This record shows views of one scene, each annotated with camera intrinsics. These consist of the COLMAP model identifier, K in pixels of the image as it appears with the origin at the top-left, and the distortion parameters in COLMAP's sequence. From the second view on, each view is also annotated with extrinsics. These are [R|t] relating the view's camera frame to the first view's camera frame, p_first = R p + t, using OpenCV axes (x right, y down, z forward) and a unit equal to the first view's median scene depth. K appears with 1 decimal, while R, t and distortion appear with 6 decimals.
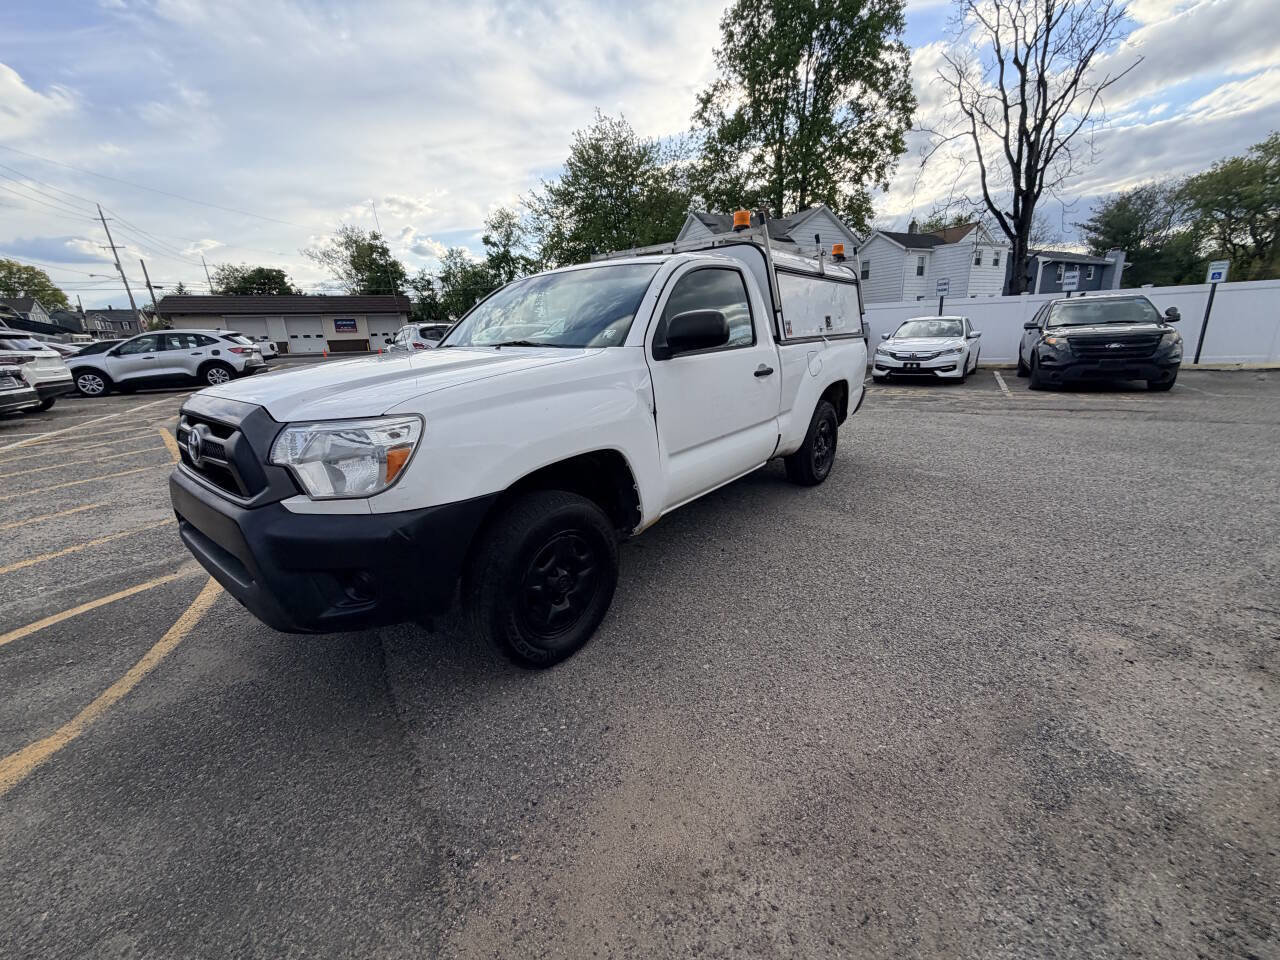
lens RADIAL K [[503.0, 0, 639.4], [0, 503.0, 482.5], [0, 0, 1]] dist [0.000275, -0.000398]
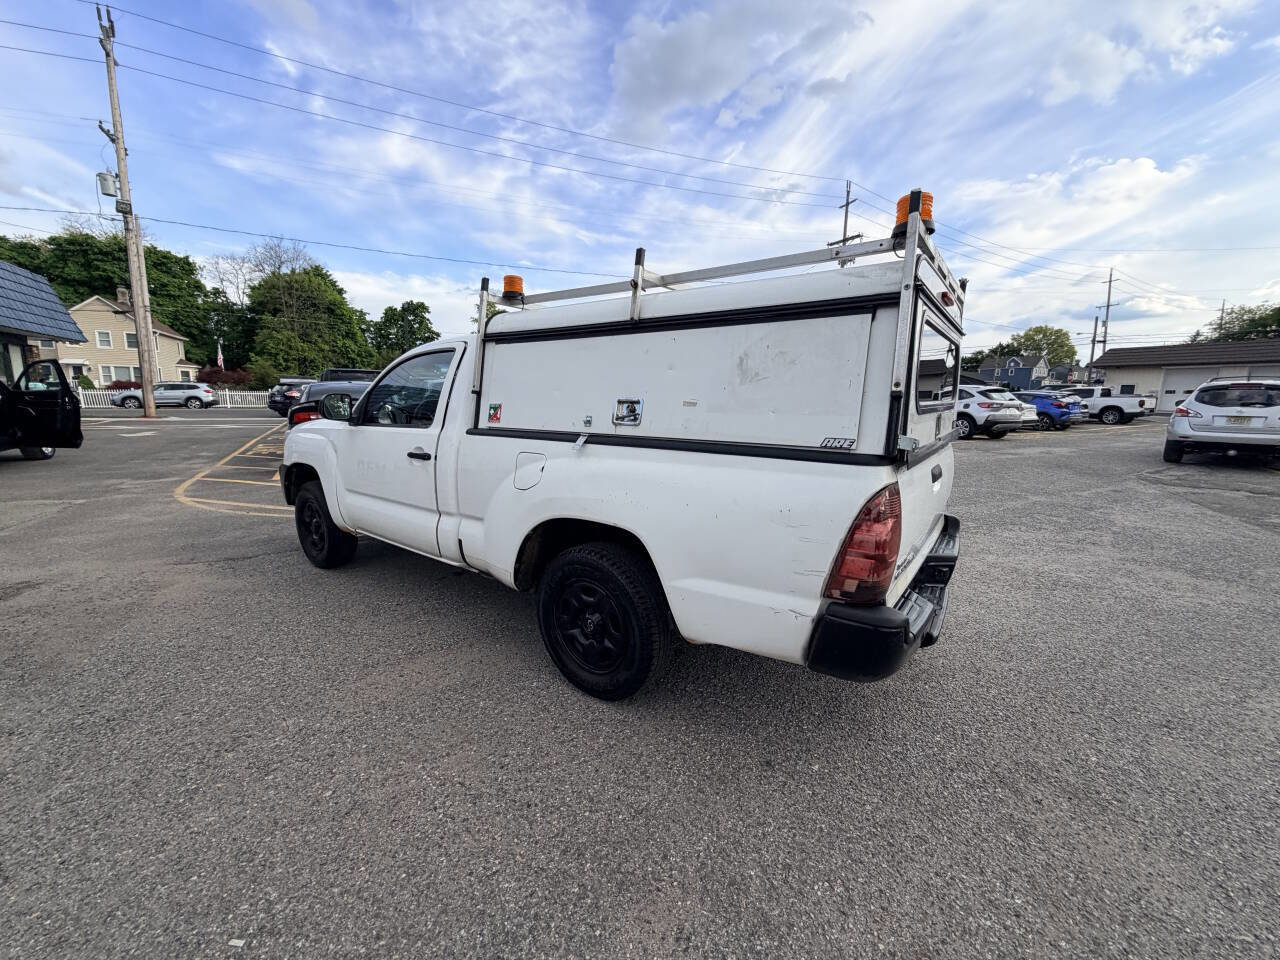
lens RADIAL K [[509.1, 0, 640.5], [0, 509.1, 477.4], [0, 0, 1]] dist [-0.000014, -0.000063]
pose [[0.027975, 0.190156, -0.981355, 0.100750], [-0.293068, 0.940159, 0.173819, -0.039081], [0.955682, 0.282741, 0.082030, 0.110826]]
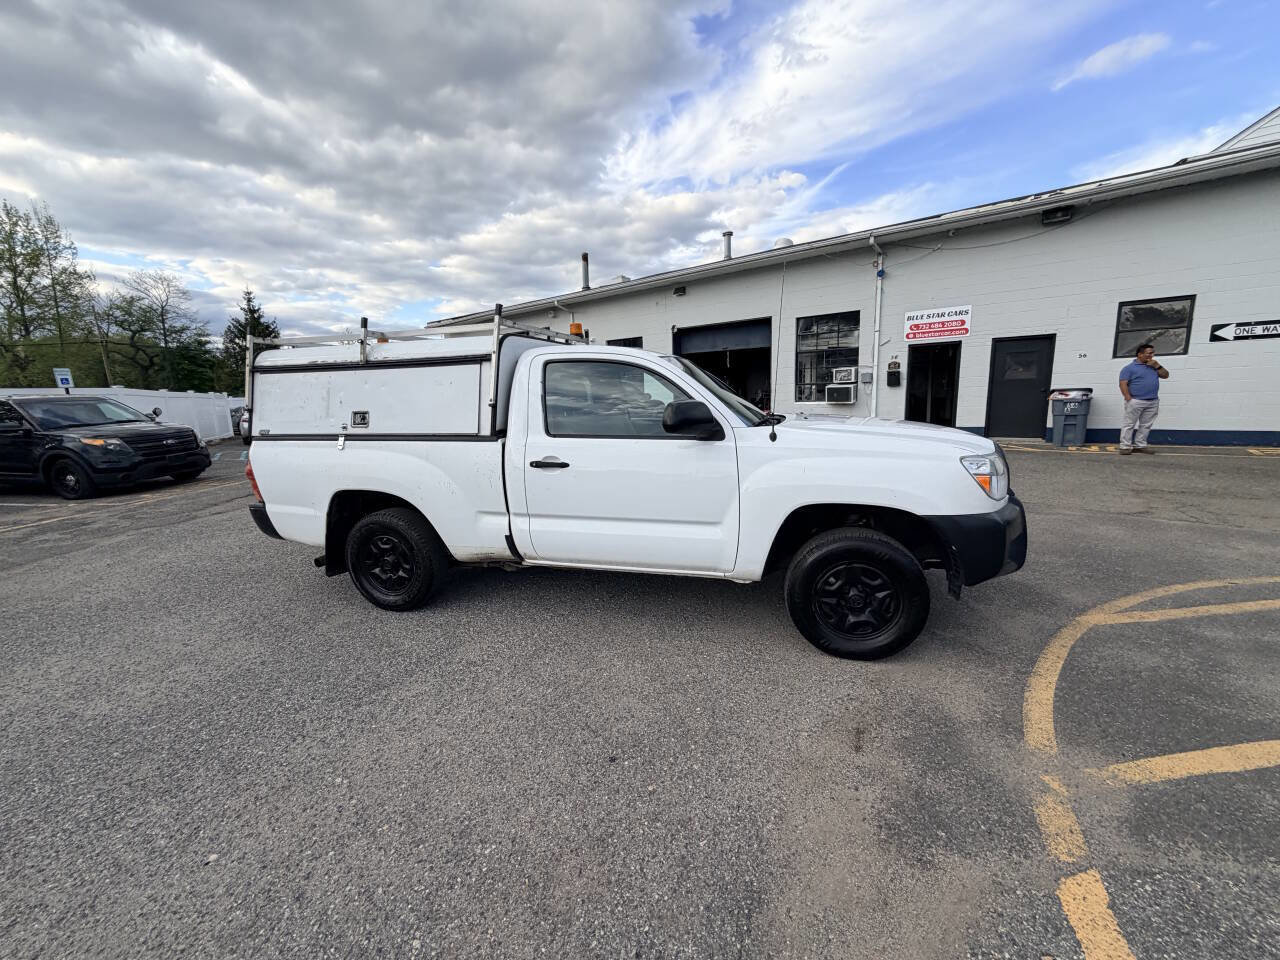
lens RADIAL K [[509.1, 0, 637.7], [0, 509.1, 480.3], [0, 0, 1]] dist [-0.000095, -0.000108]
pose [[-0.387081, -0.111983, 0.915220, -0.100194], [0.303266, 0.921910, 0.241065, -0.039146], [-0.870746, 0.370867, -0.322893, 0.129975]]
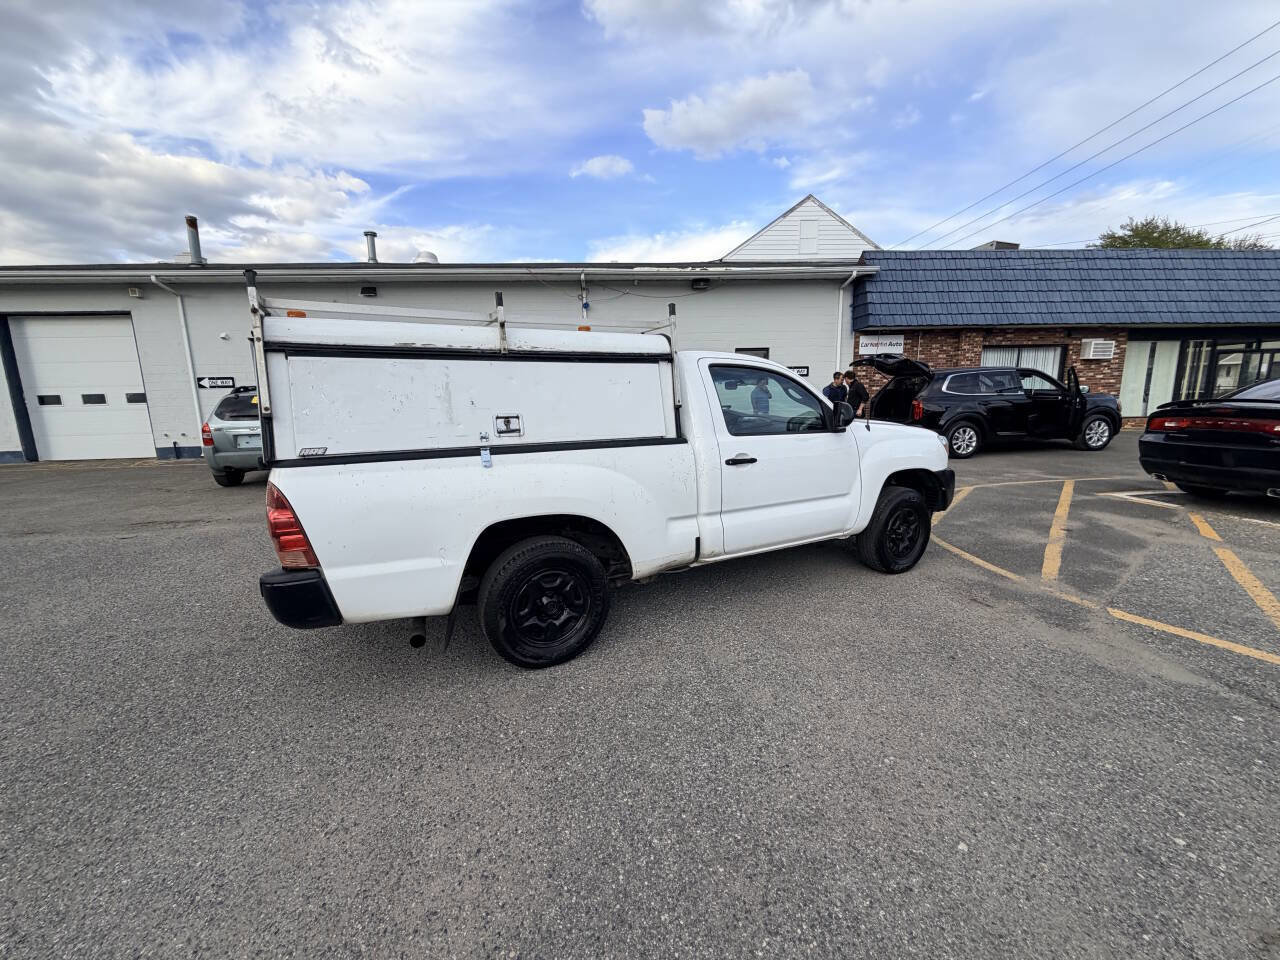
lens RADIAL K [[508.6, 0, 638.3], [0, 508.6, 481.0], [0, 0, 1]] dist [0.000196, -0.000396]
pose [[-0.914422, -0.010899, 0.404615, -0.039189], [0.163498, 0.904510, 0.393866, -0.060216], [-0.370271, 0.426314, -0.825322, 0.194741]]
